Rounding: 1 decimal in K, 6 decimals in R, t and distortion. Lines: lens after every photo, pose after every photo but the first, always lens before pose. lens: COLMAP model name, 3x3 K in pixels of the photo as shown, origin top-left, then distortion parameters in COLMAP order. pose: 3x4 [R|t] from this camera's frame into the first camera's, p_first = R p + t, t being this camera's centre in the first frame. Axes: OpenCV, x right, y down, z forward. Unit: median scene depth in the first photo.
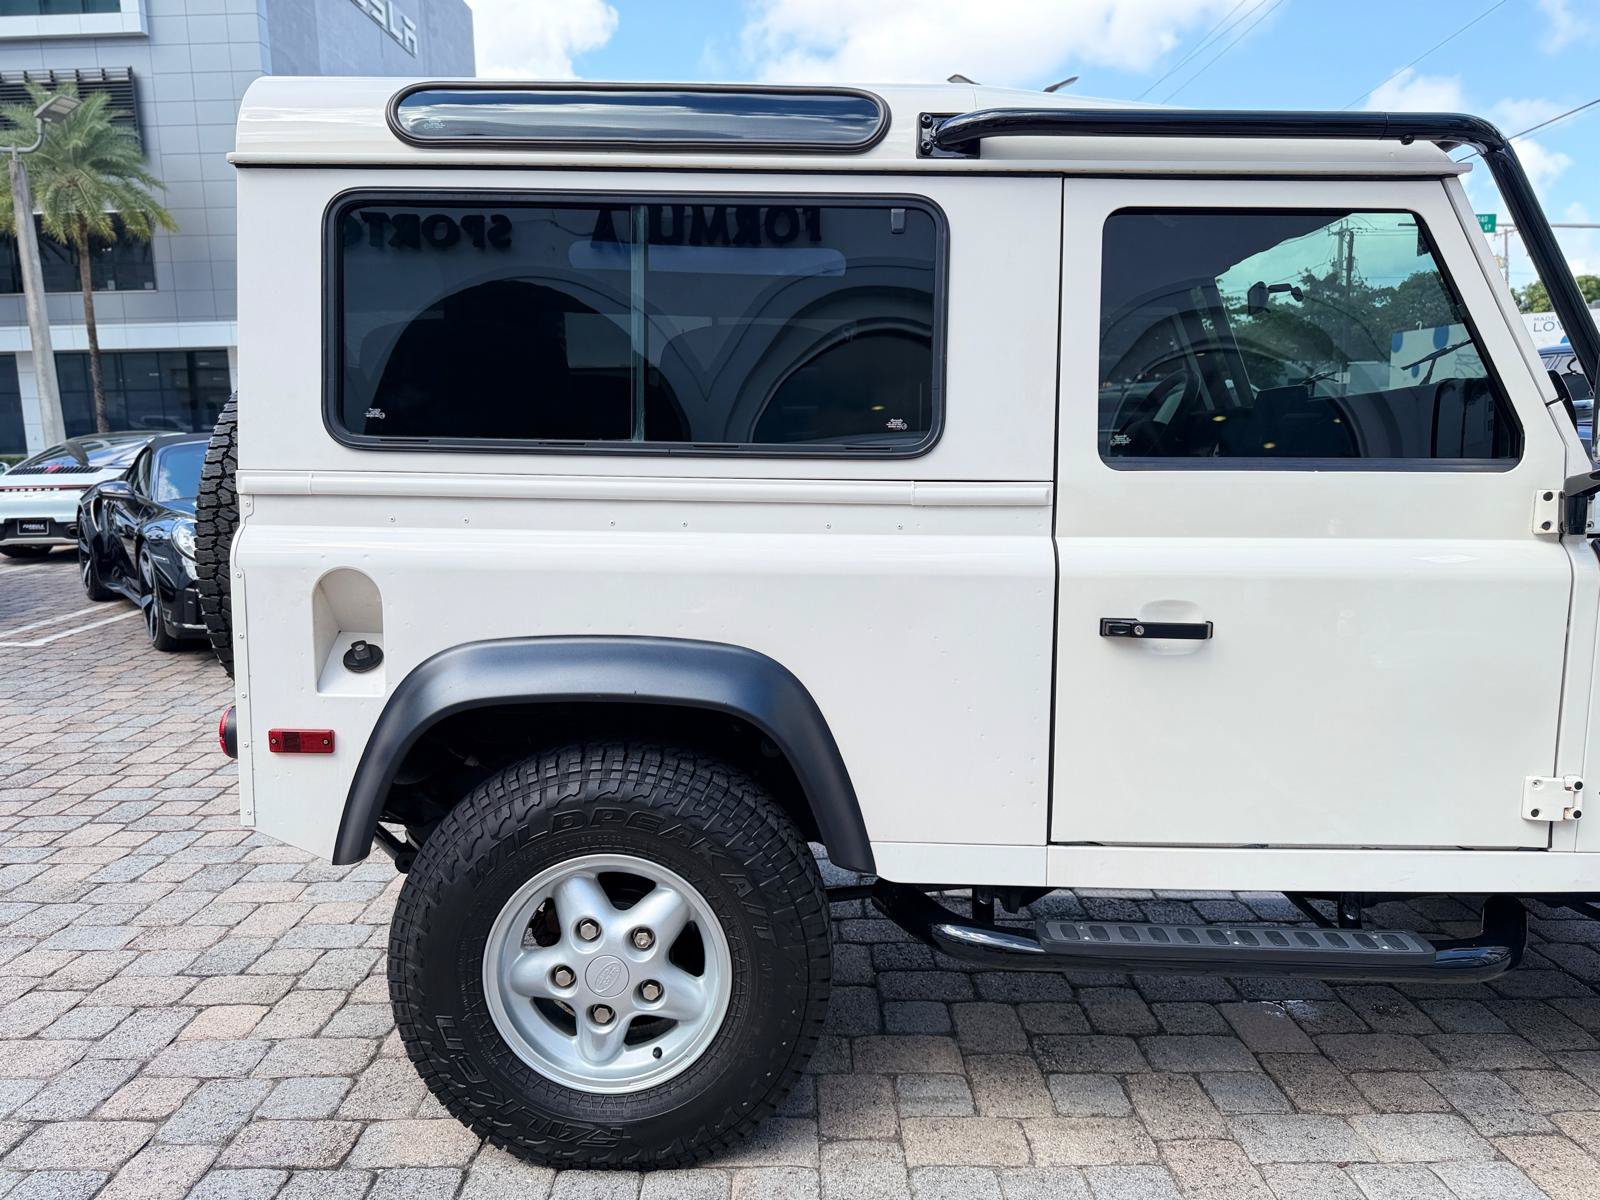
lens RADIAL K [[1128.1, 0, 800.0], [0, 1128.1, 600.0], [0, 0, 1]] dist [0.048834, -0.068923]
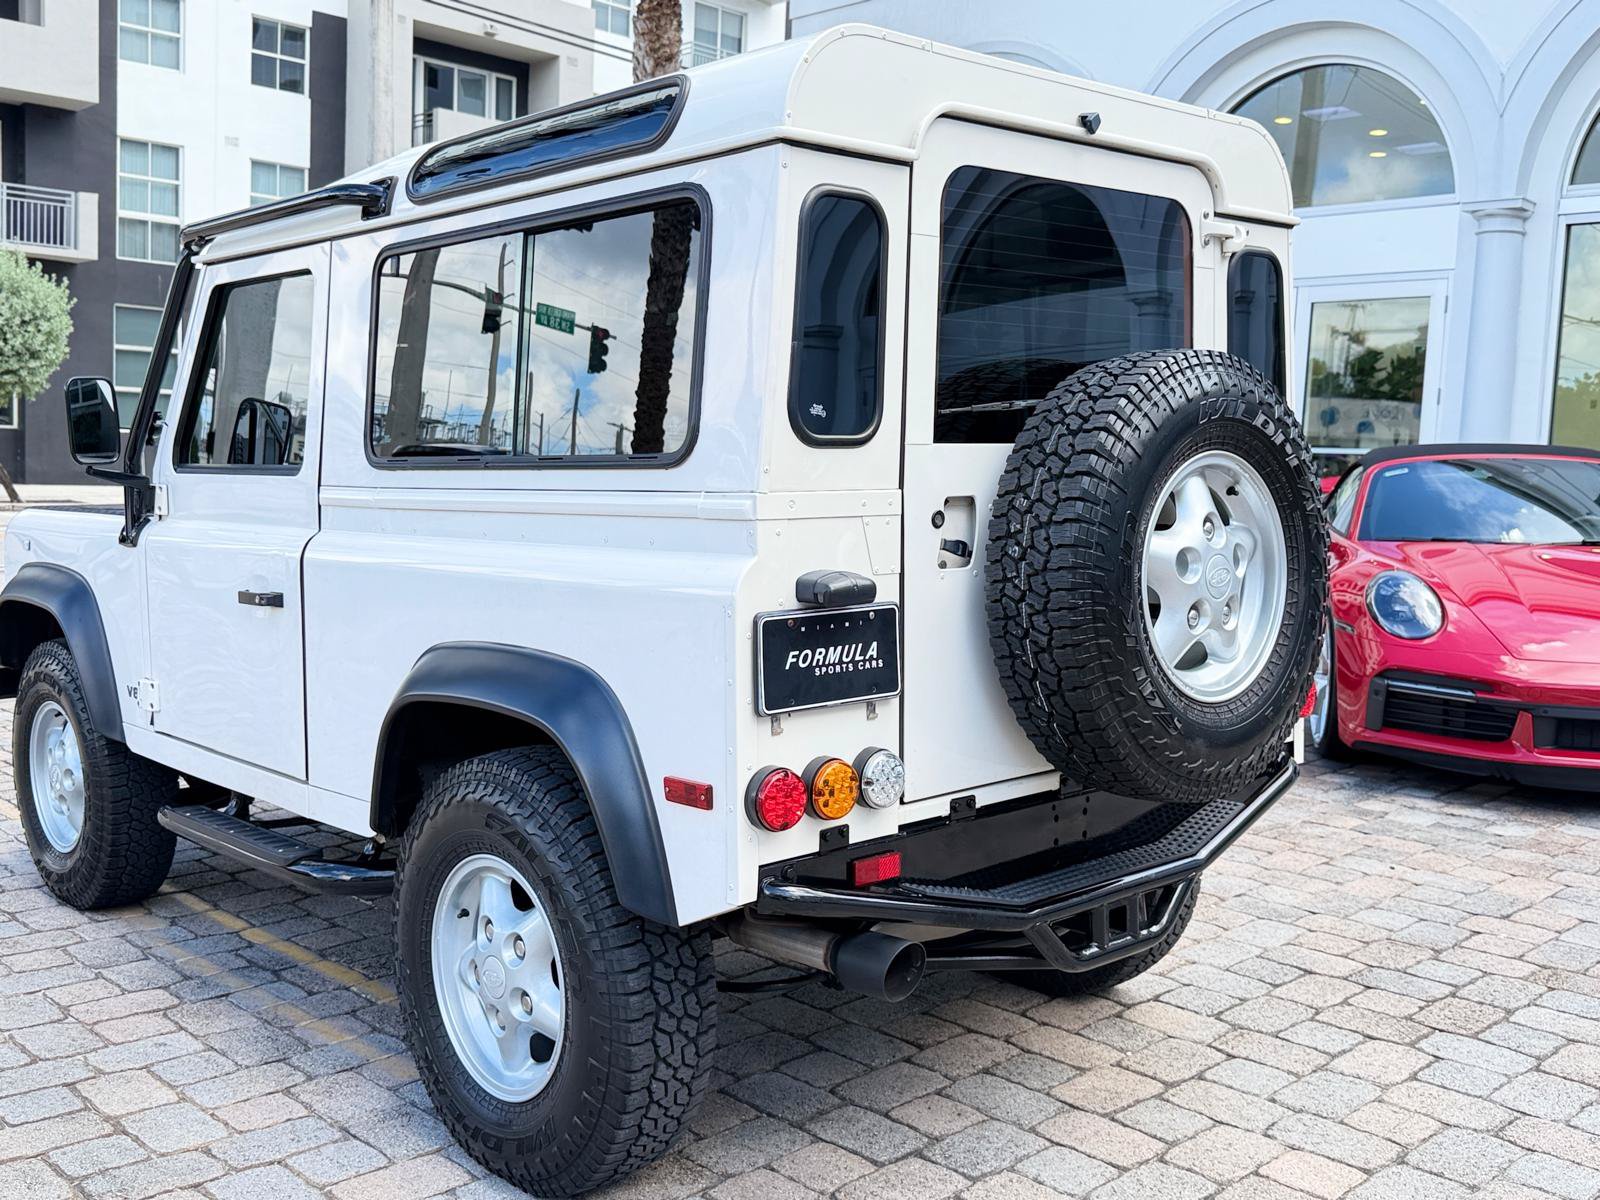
lens RADIAL K [[1574.5, 0, 800.0], [0, 1574.5, 600.0], [0, 0, 1]] dist [0.193974, -0.432034]
pose [[-0.686556, -0.073473, 0.723355, -1.212249], [0.086785, 0.979487, 0.181859, -0.302508], [-0.721879, 0.187633, -0.666097, 2.245674]]
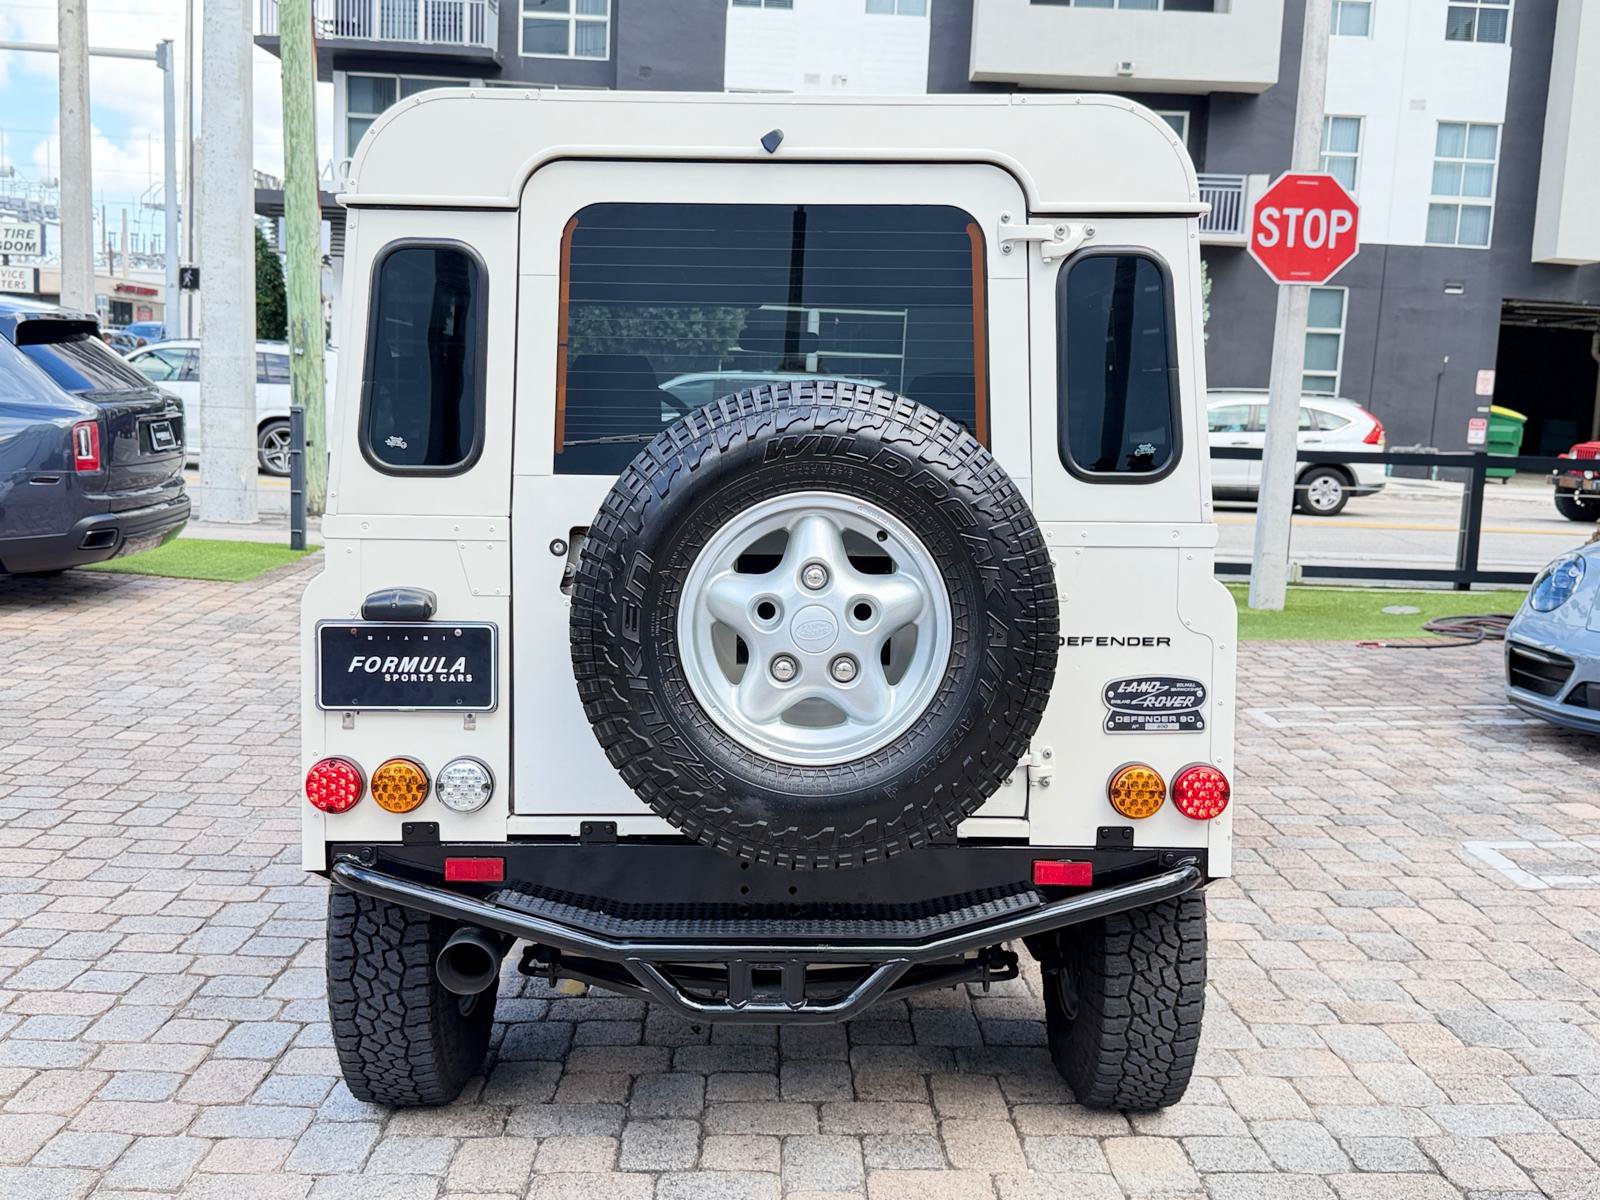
lens RADIAL K [[1679.3, 0, 800.0], [0, 1679.3, 600.0], [0, 0, 1]] dist [0.187188, -0.431698]
pose [[-0.011712, -0.110416, 0.993816, -1.724110], [0.112840, 0.987390, 0.111032, -0.221533], [-0.993544, 0.113443, 0.000895, 1.195143]]
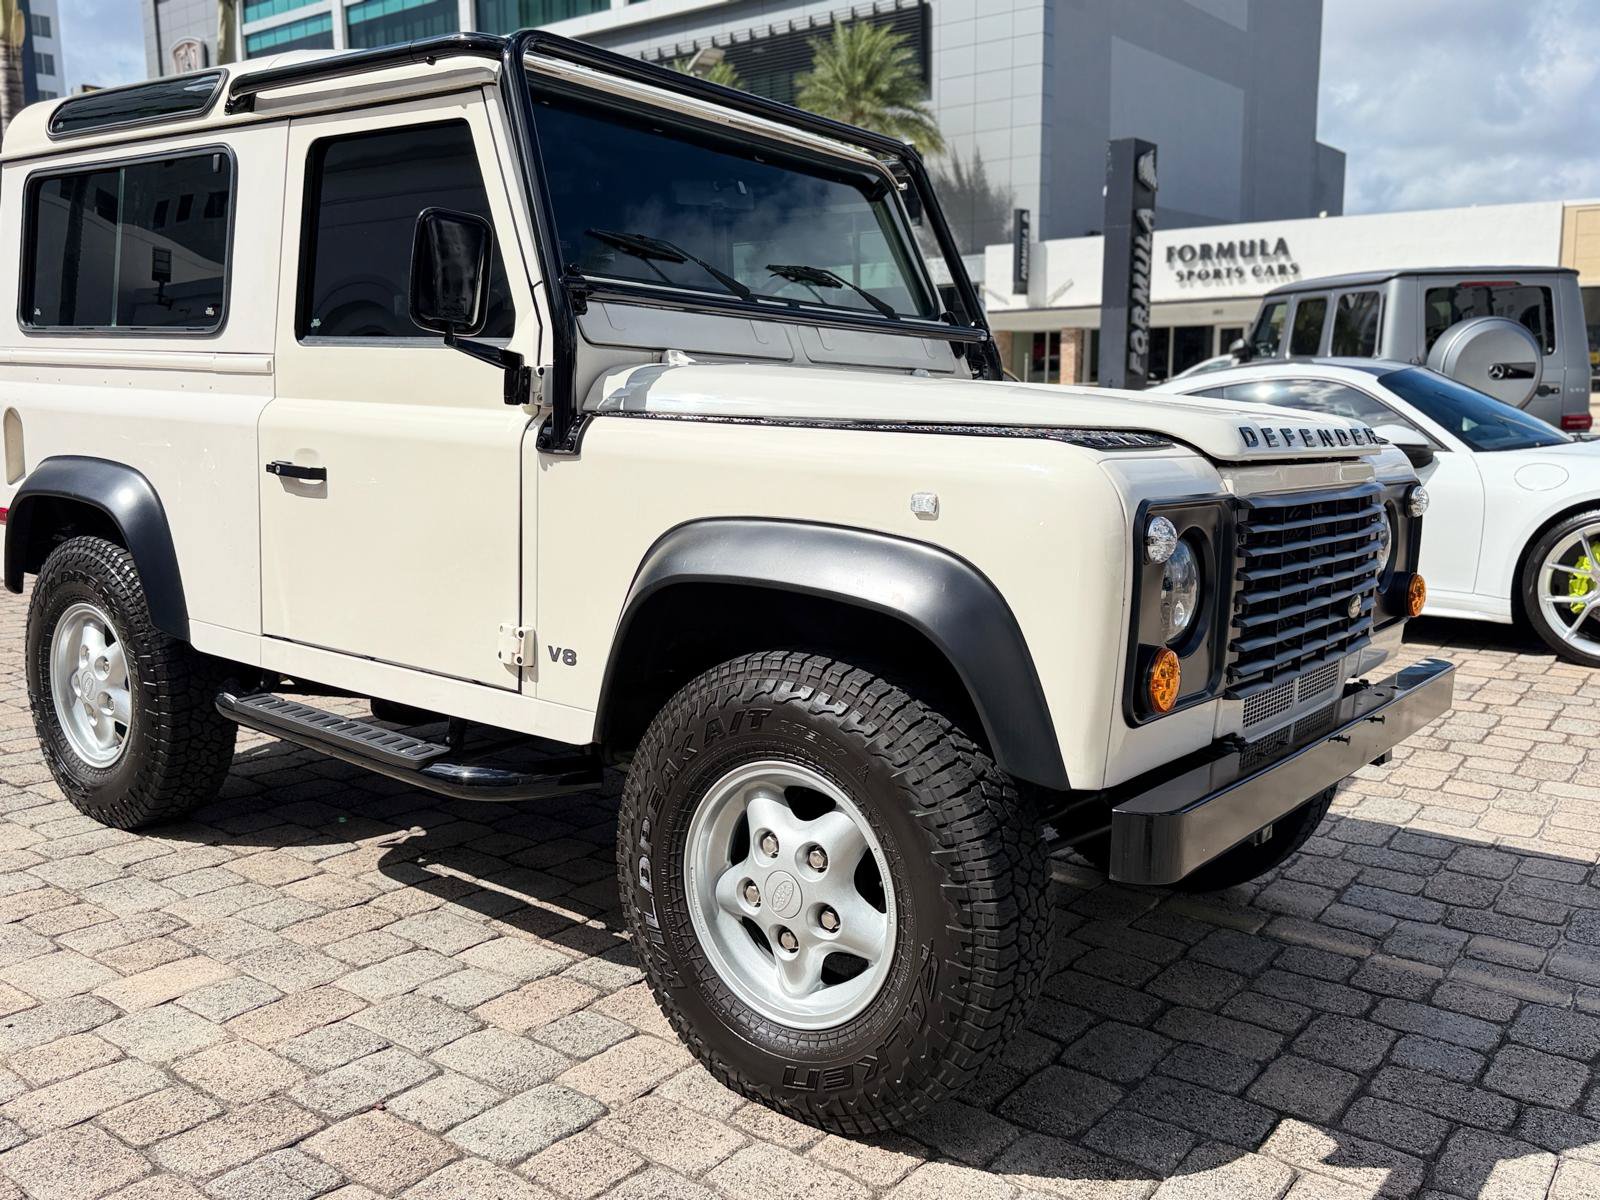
lens RADIAL K [[1354.8, 0, 800.3], [0, 1354.8, 609.2], [0, 0, 1]] dist [0.116425, -0.251126]
pose [[0.802067, 0.111661, -0.586703, 1.450557], [-0.099479, 0.993621, 0.053111, 0.036418], [0.588891, 0.015766, 0.808059, 0.077653]]
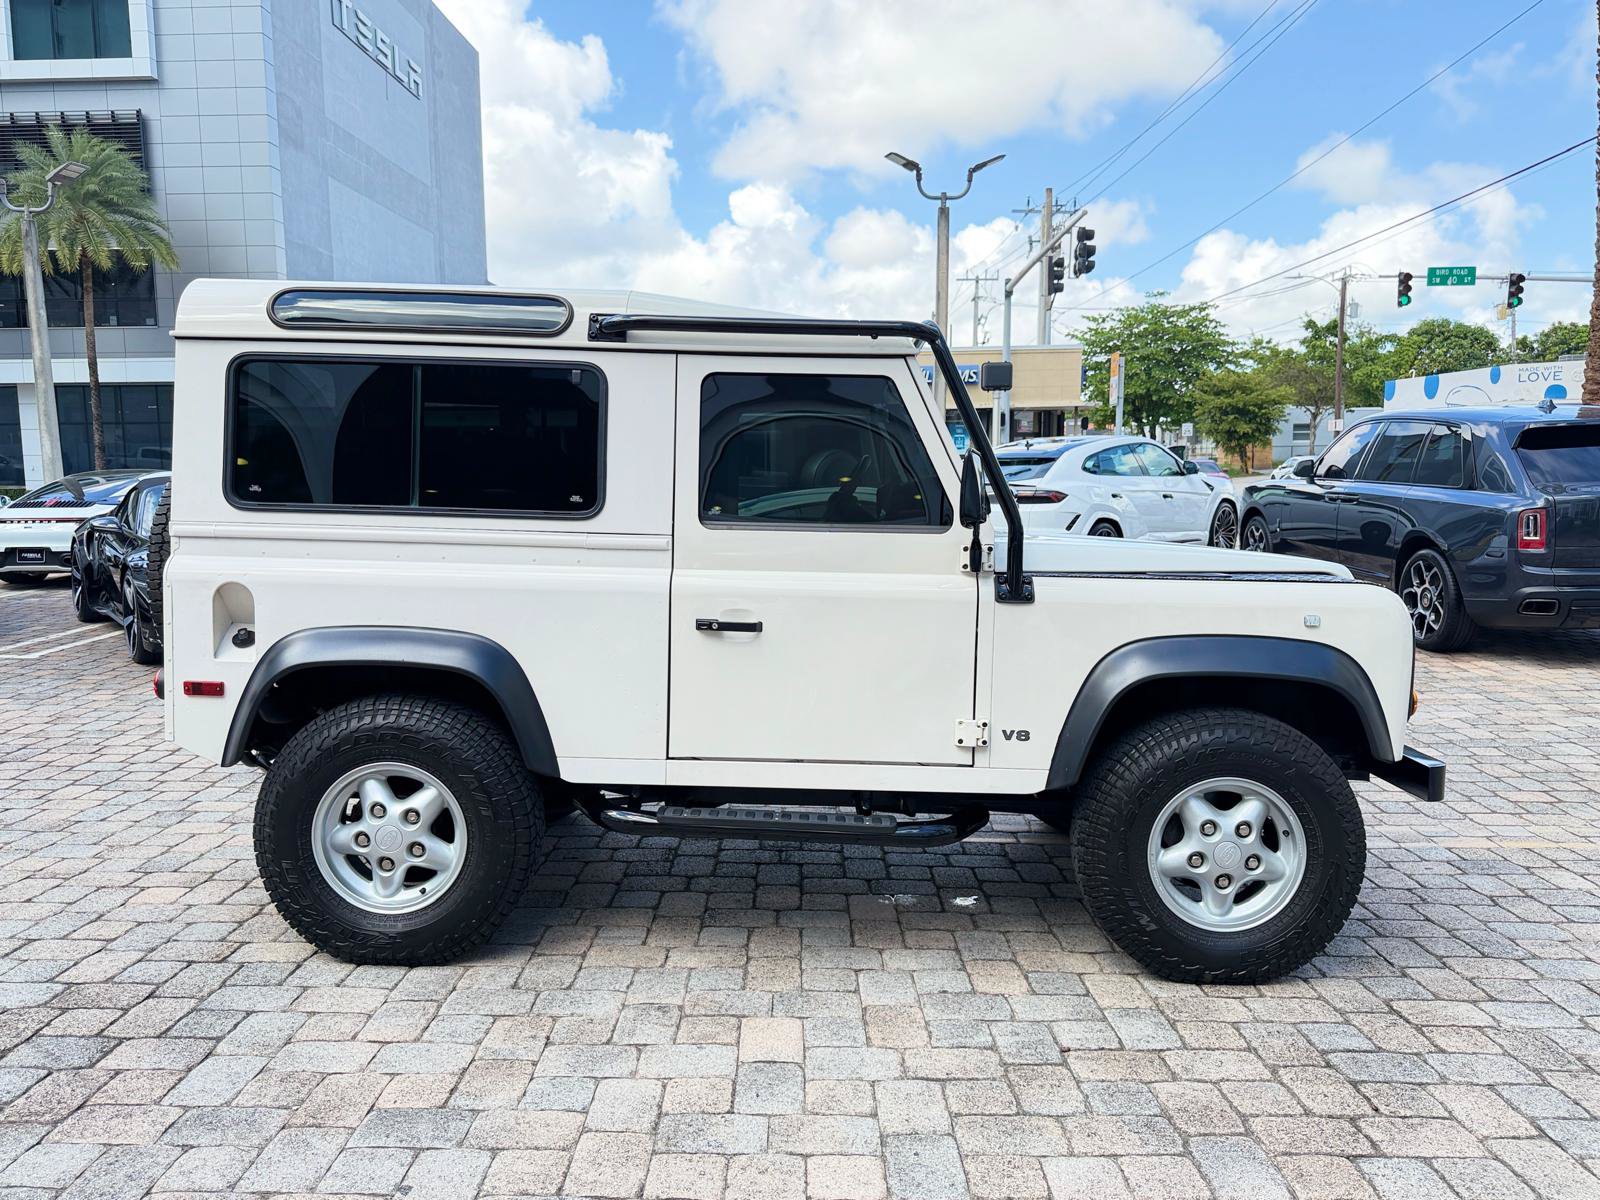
lens RADIAL K [[1160.0, 0, 798.8], [0, 1160.0, 595.2], [0, 0, 1]] dist [0.057301, -0.084773]
pose [[0.999867, 0.013675, -0.008836, 0.371781], [-0.014015, 0.999114, -0.039680, 0.040109], [0.008286, 0.039798, 0.999173, -0.585833]]
